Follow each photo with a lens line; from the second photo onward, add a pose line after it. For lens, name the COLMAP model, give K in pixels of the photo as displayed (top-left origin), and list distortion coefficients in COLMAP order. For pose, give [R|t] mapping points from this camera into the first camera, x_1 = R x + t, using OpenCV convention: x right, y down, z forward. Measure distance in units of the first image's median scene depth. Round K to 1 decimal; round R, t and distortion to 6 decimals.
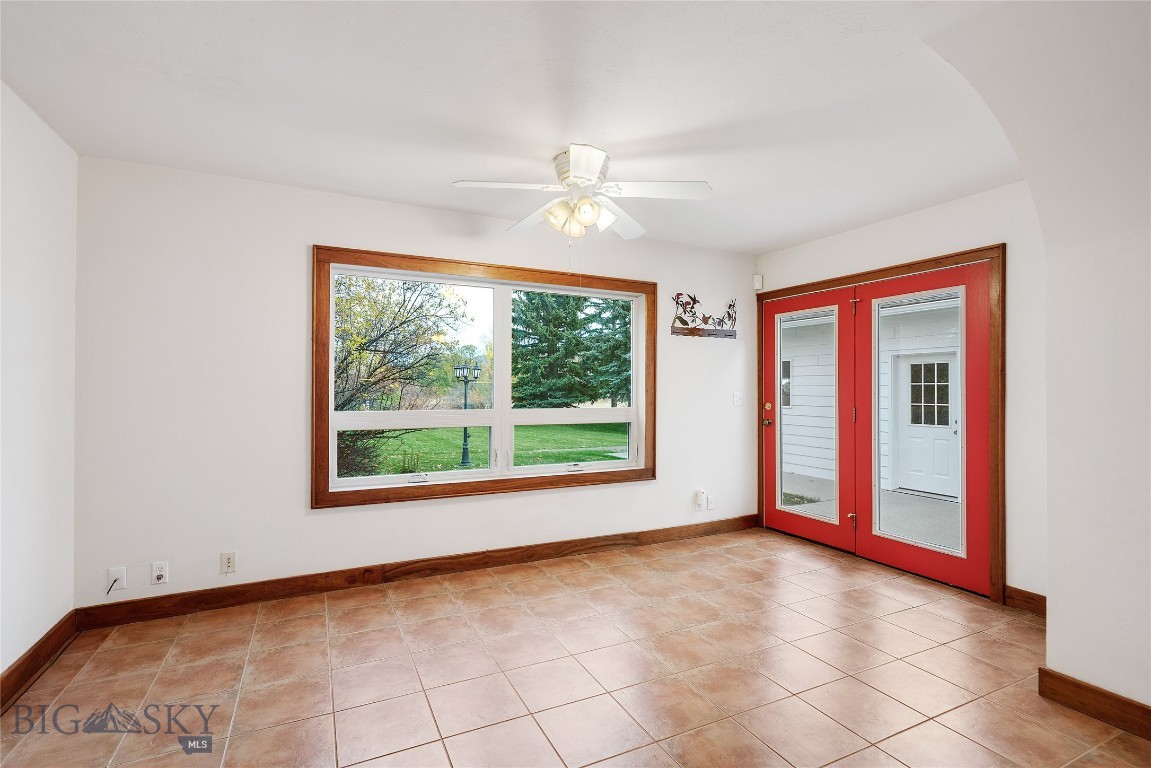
lens RADIAL K [[530.6, 0, 568.3], [0, 530.6, 385.4], [0, 0, 1]] dist [0.009120, 0.001103]
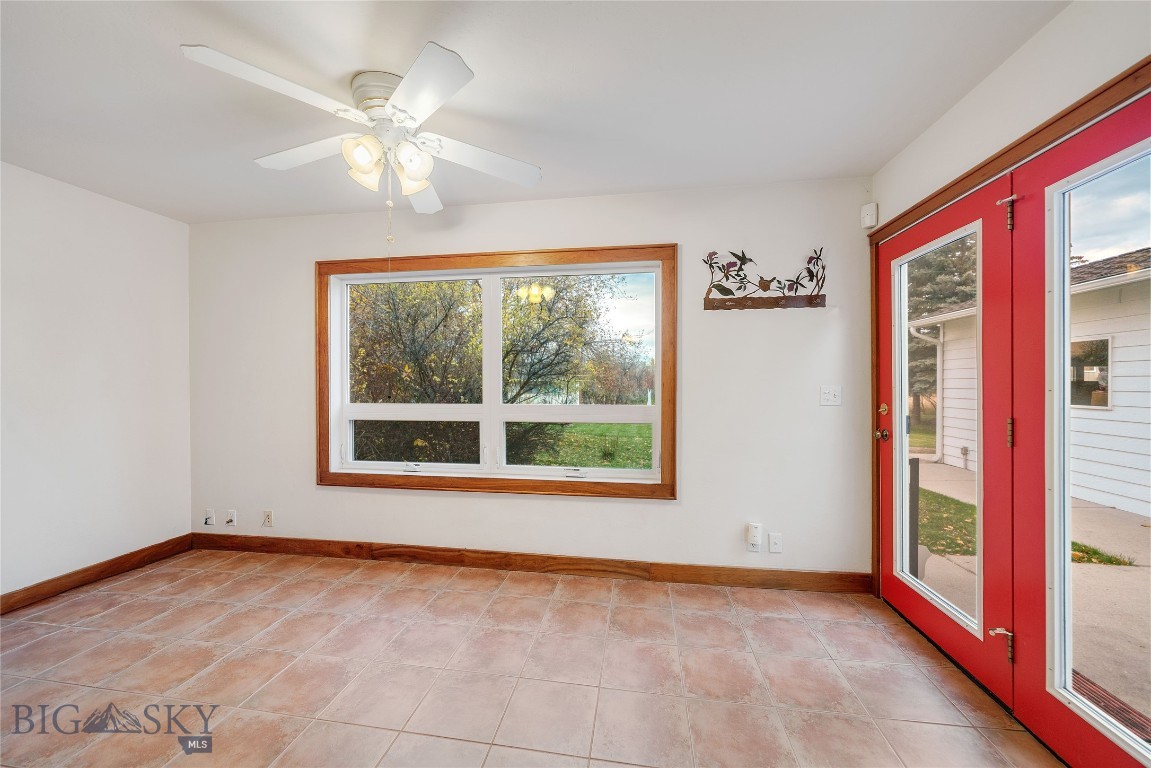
lens RADIAL K [[426.6, 0, 580.5], [0, 426.6, 385.0], [0, 0, 1]] dist [-0.001076, -0.000073]
pose [[0.820852, -0.000730, -0.571141, 0.403419], [0.007424, 0.999928, 0.009393, 0.003657], [0.571093, -0.011950, 0.820799, 0.414707]]
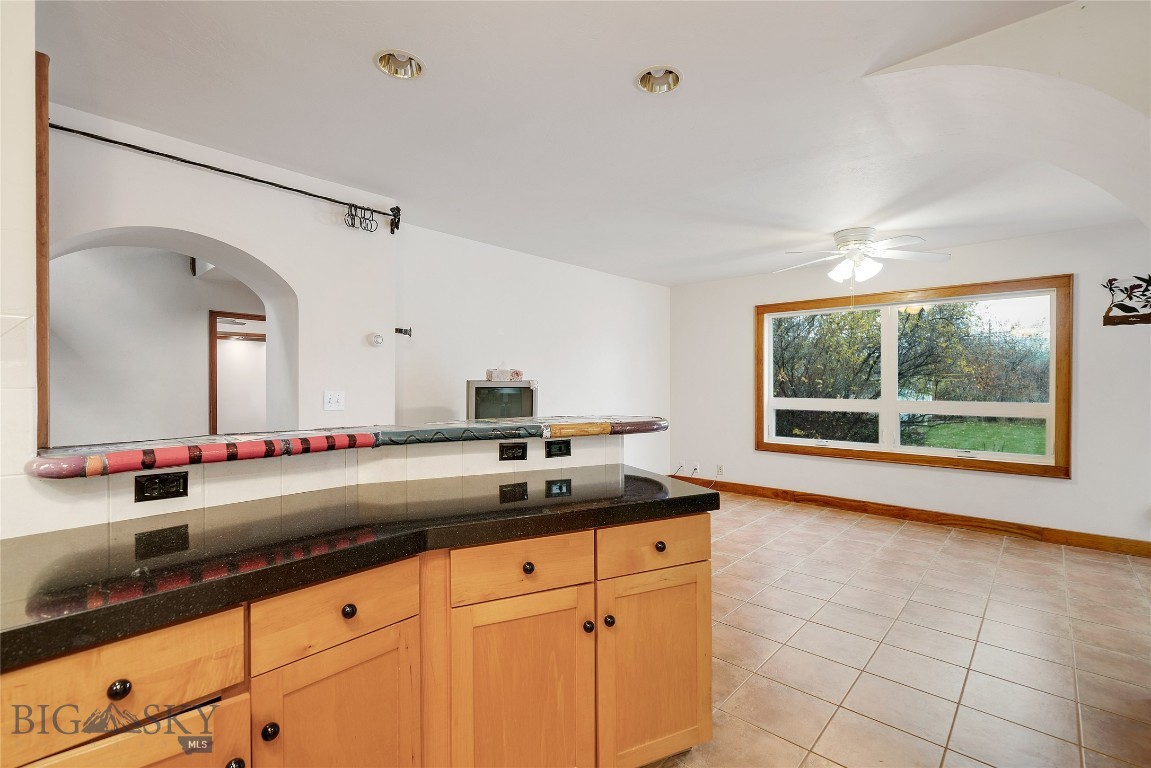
lens RADIAL K [[530.6, 0, 568.3], [0, 530.6, 385.4], [0, 0, 1]] dist [0.009120, 0.001103]
pose [[0.364710, 0.004531, -0.931110, 0.732495], [0.008831, 0.999926, 0.008325, -0.008693], [0.931079, -0.011258, 0.364643, -0.195606]]
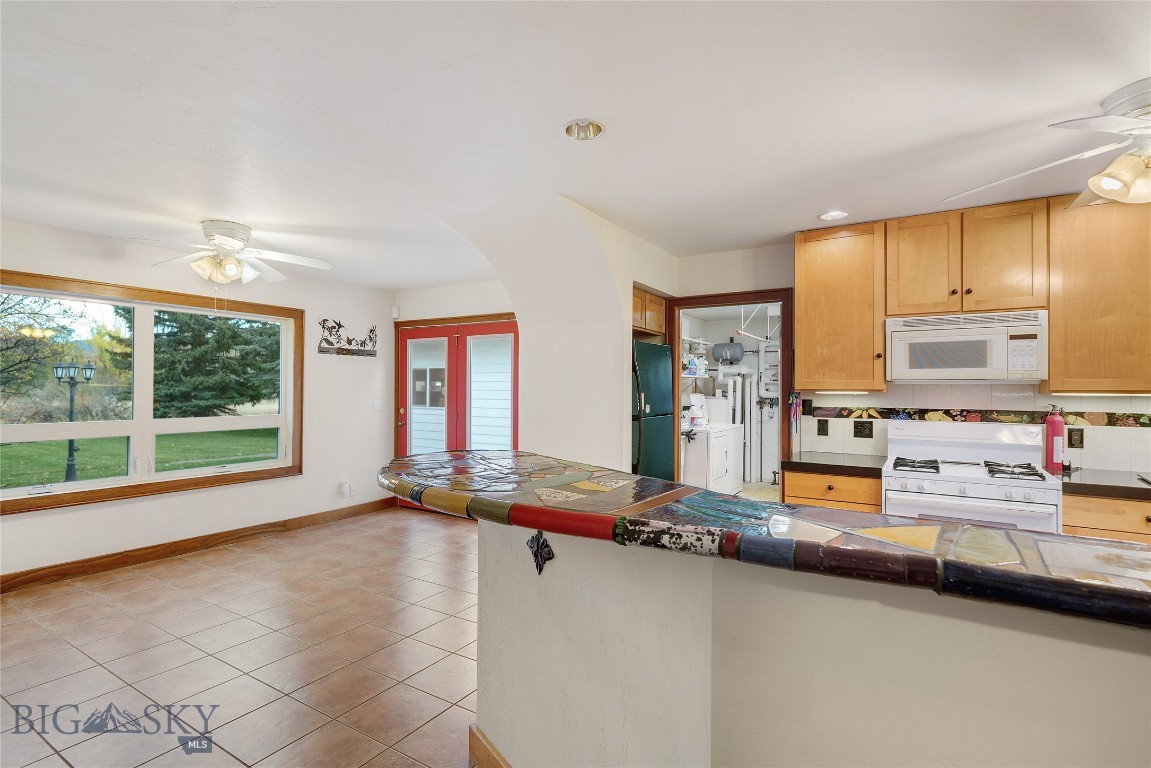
lens RADIAL K [[558.2, 0, 575.5], [0, 558.2, 384.0], [0, 0, 1]] dist [-0.001974, -0.000036]
pose [[0.844706, 0.005277, 0.535205, 0.011210], [-0.006515, 0.999979, 0.000423, -0.030923], [-0.535191, -0.003844, 0.844722, -0.387137]]
